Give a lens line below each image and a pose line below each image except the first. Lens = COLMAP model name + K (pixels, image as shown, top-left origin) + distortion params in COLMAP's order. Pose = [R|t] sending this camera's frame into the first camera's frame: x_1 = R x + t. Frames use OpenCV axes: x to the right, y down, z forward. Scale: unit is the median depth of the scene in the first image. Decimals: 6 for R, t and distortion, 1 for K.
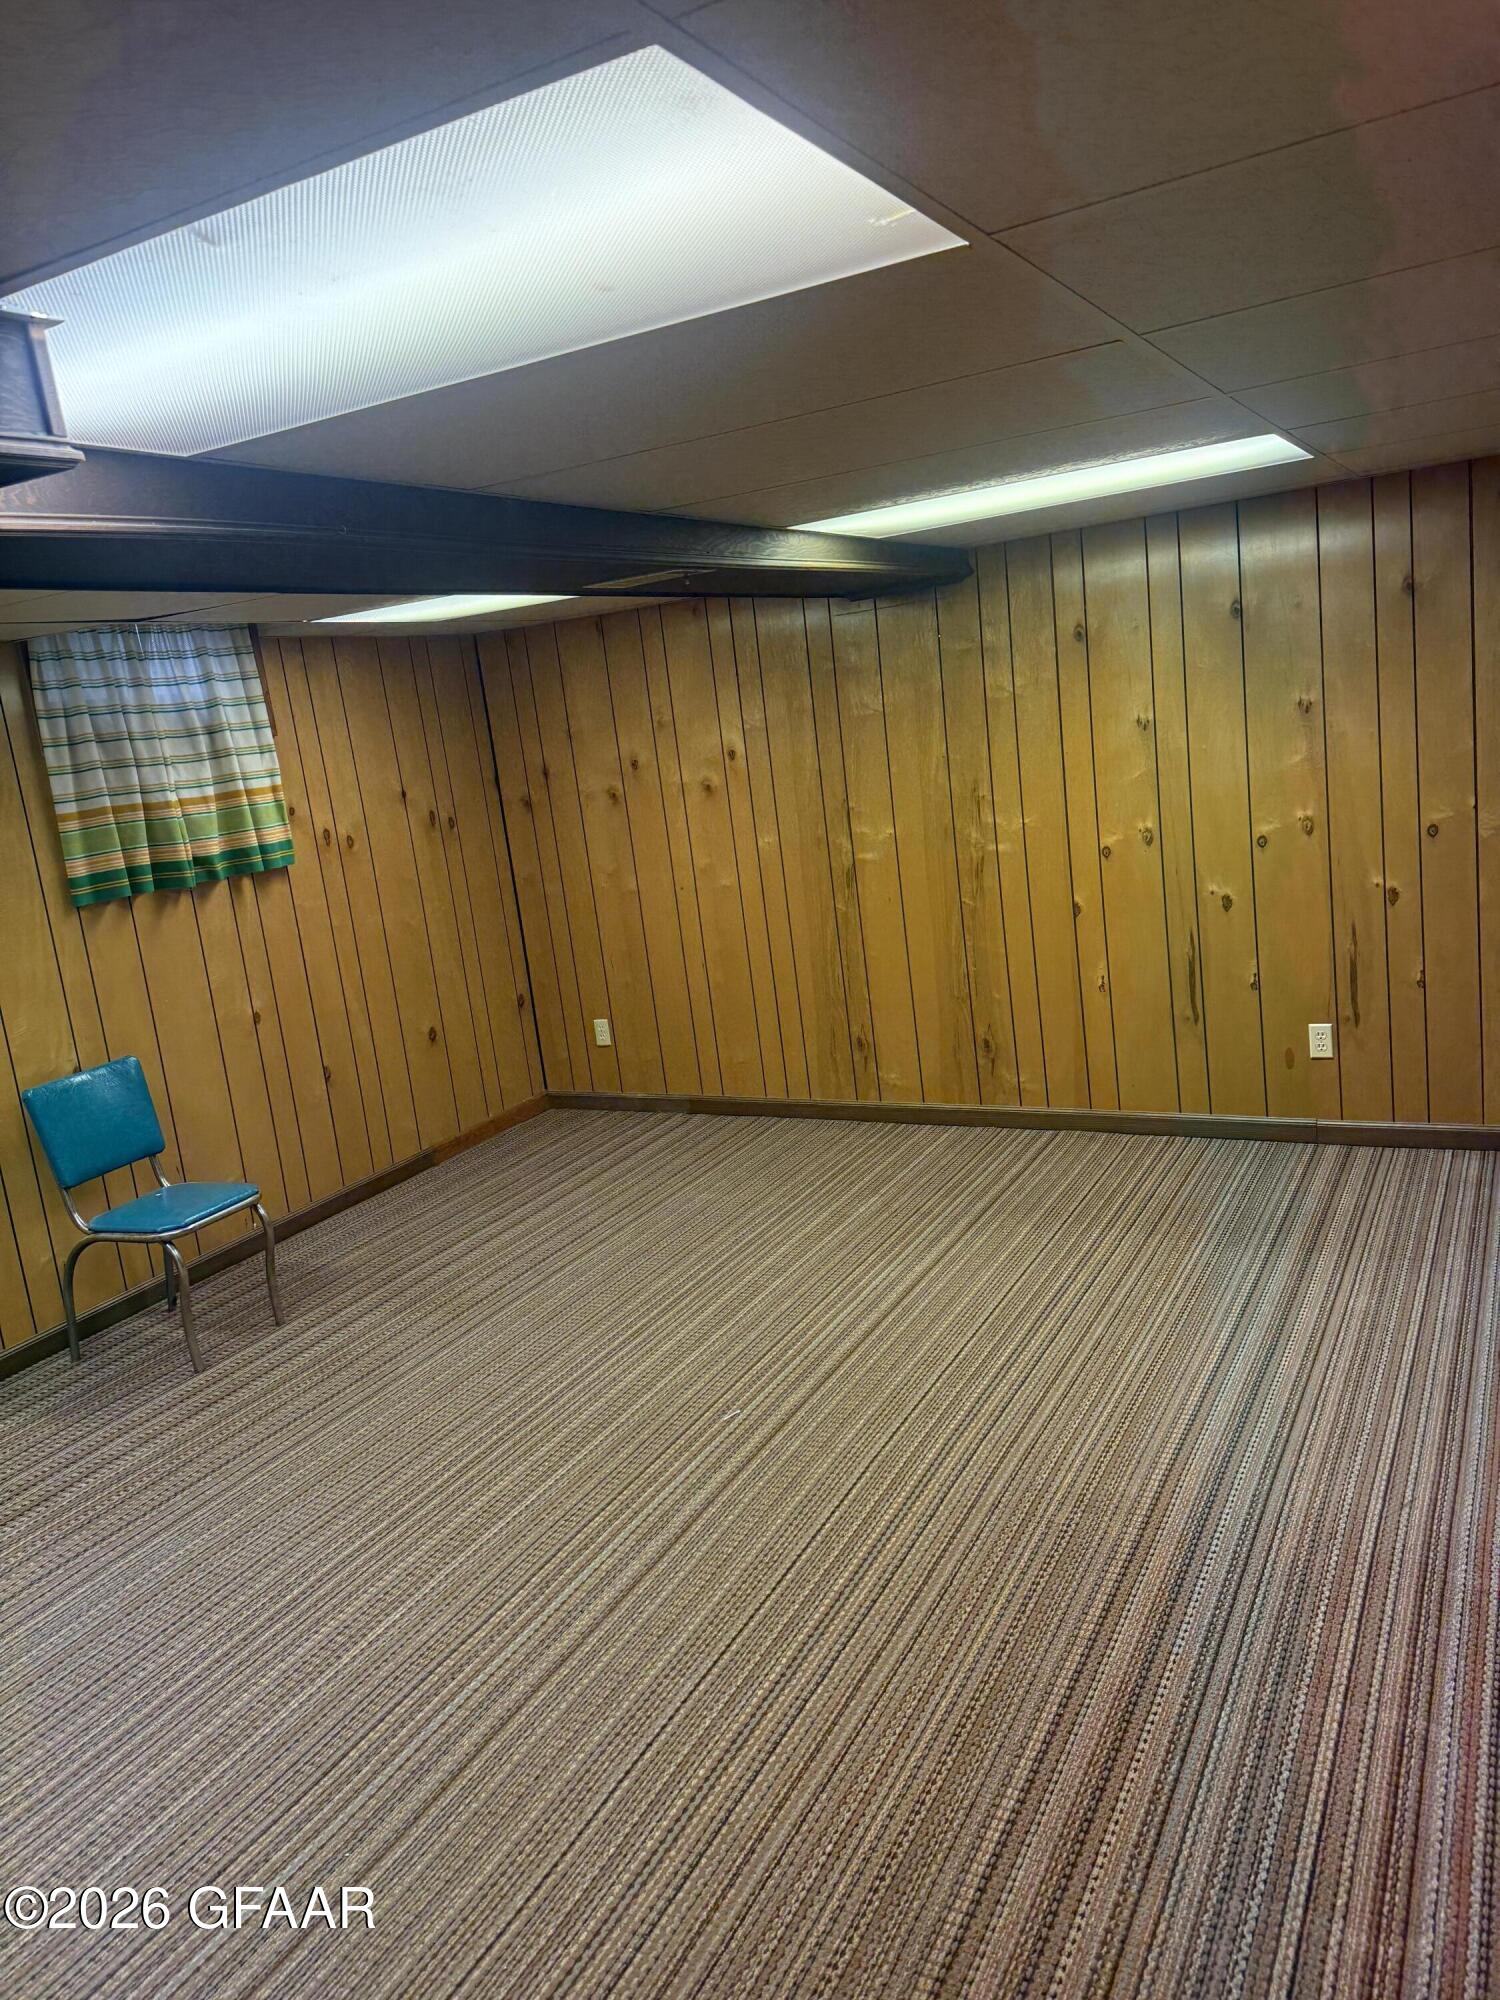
lens RADIAL K [[1406.3, 0, 747.3], [0, 1406.3, 996.9], [0, 0, 1]] dist [0.067904, -0.096235]
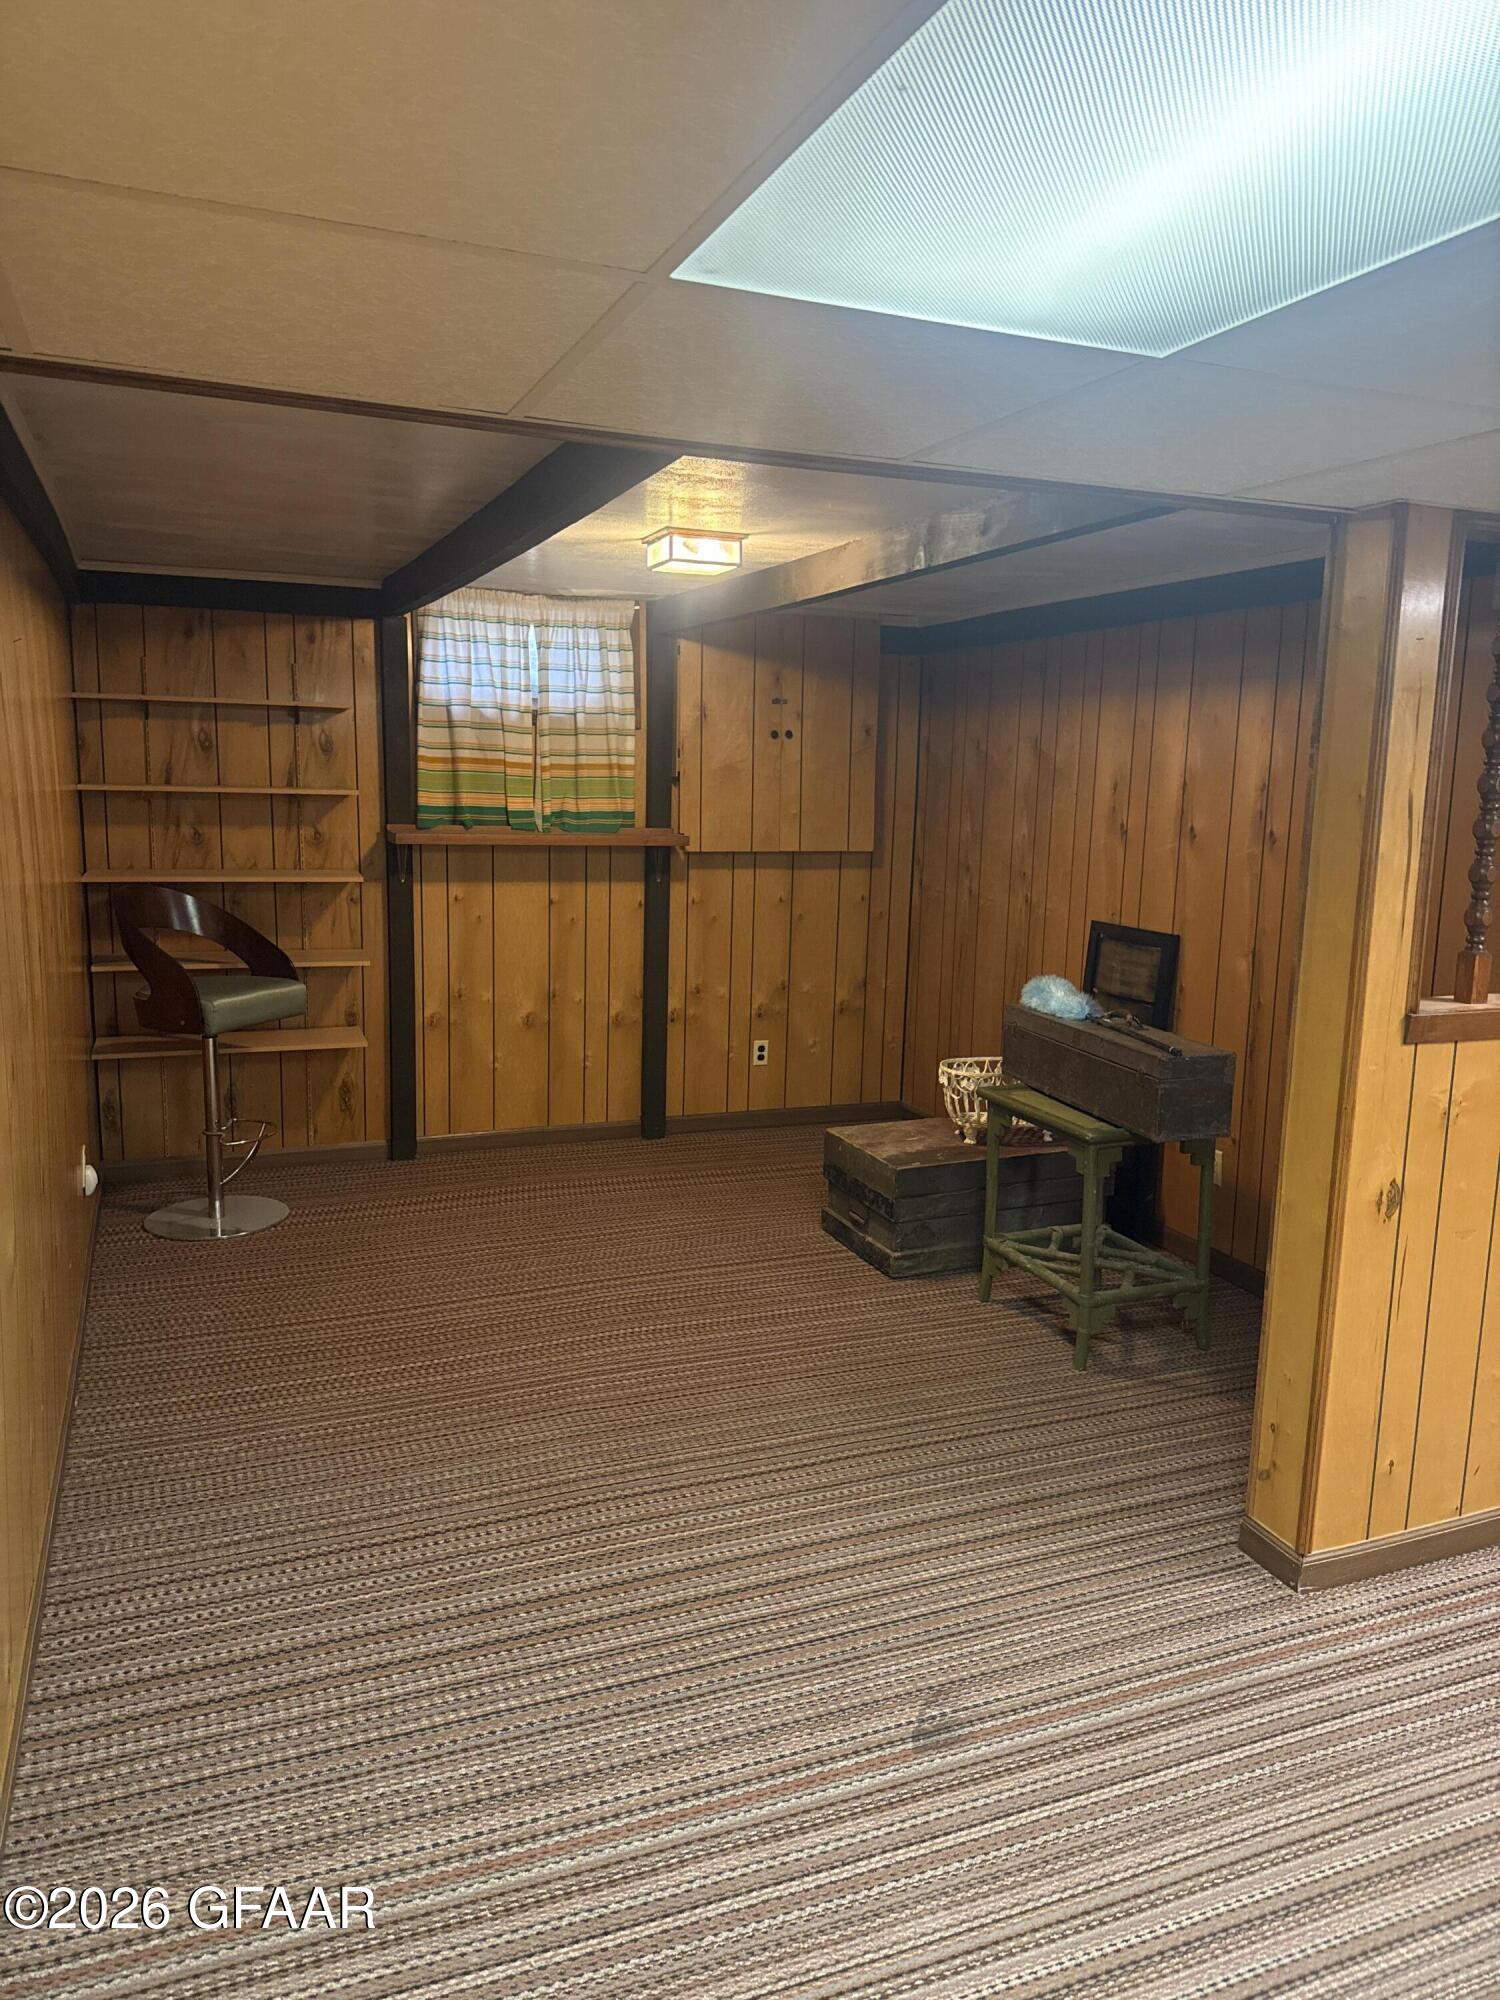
lens RADIAL K [[1406.3, 0, 747.3], [0, 1406.3, 996.9], [0, 0, 1]] dist [0.067904, -0.096235]
pose [[-0.780610, 0.003749, 0.625007, 0.109883], [0.192590, 0.952768, 0.234824, -0.219275], [-0.594606, 0.303676, -0.744462, 1.070507]]
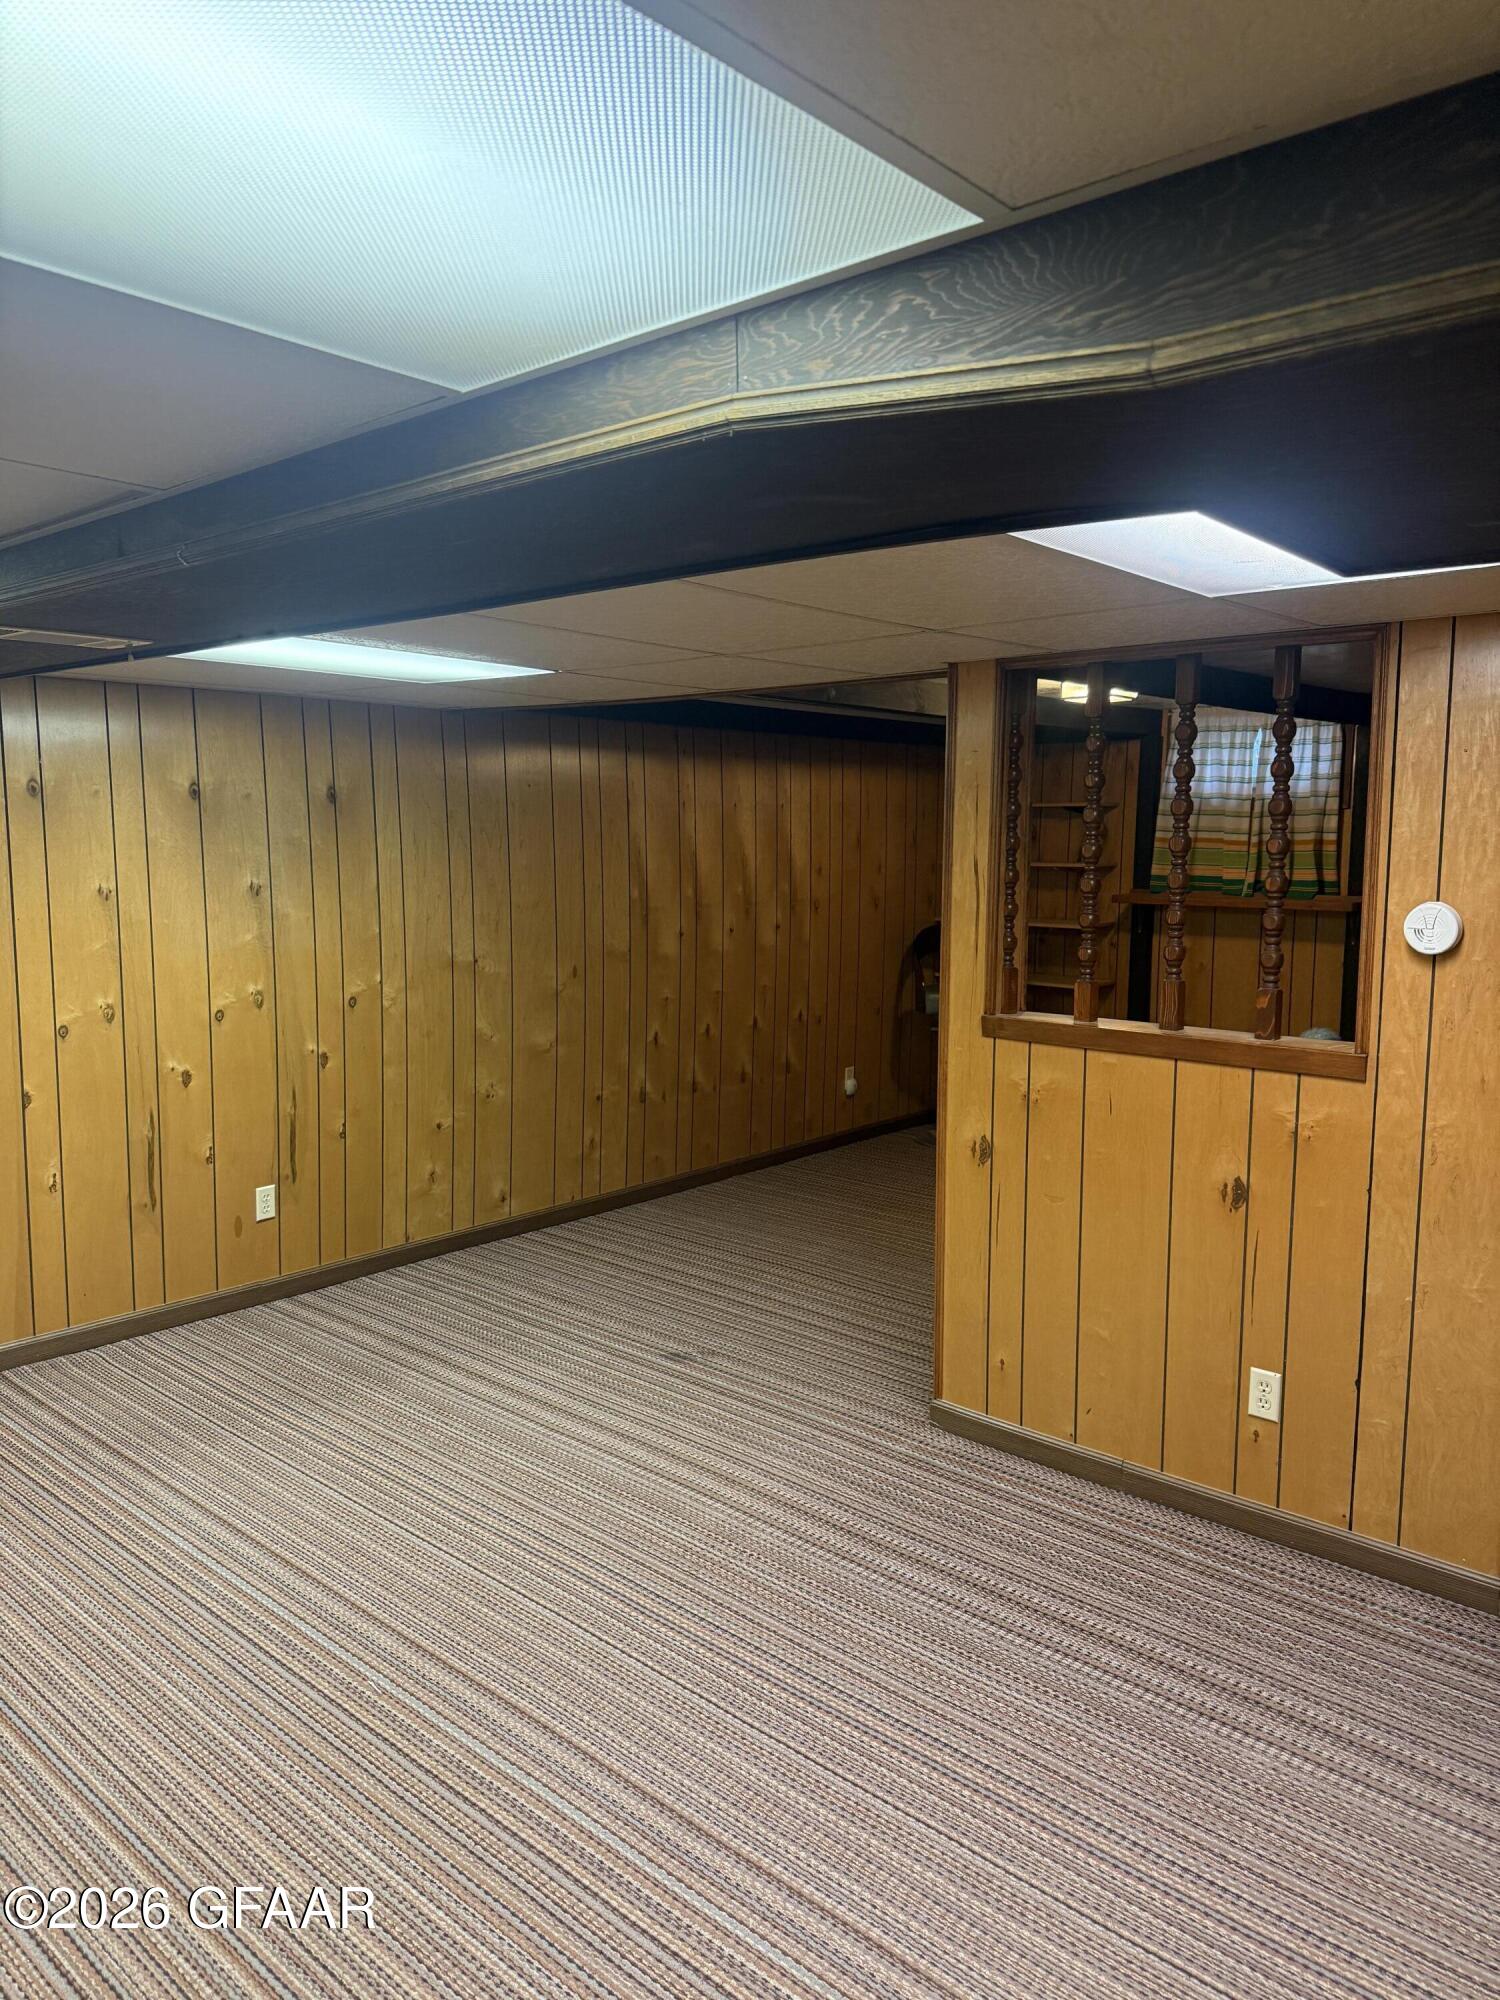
lens RADIAL K [[1406.3, 0, 747.3], [0, 1406.3, 996.9], [0, 0, 1]] dist [0.067904, -0.096235]
pose [[0.213066, 0.007836, 0.977006, -0.567960], [0.163240, 0.985627, -0.043505, -0.015959], [-0.963304, 0.168756, 0.208725, 0.422284]]
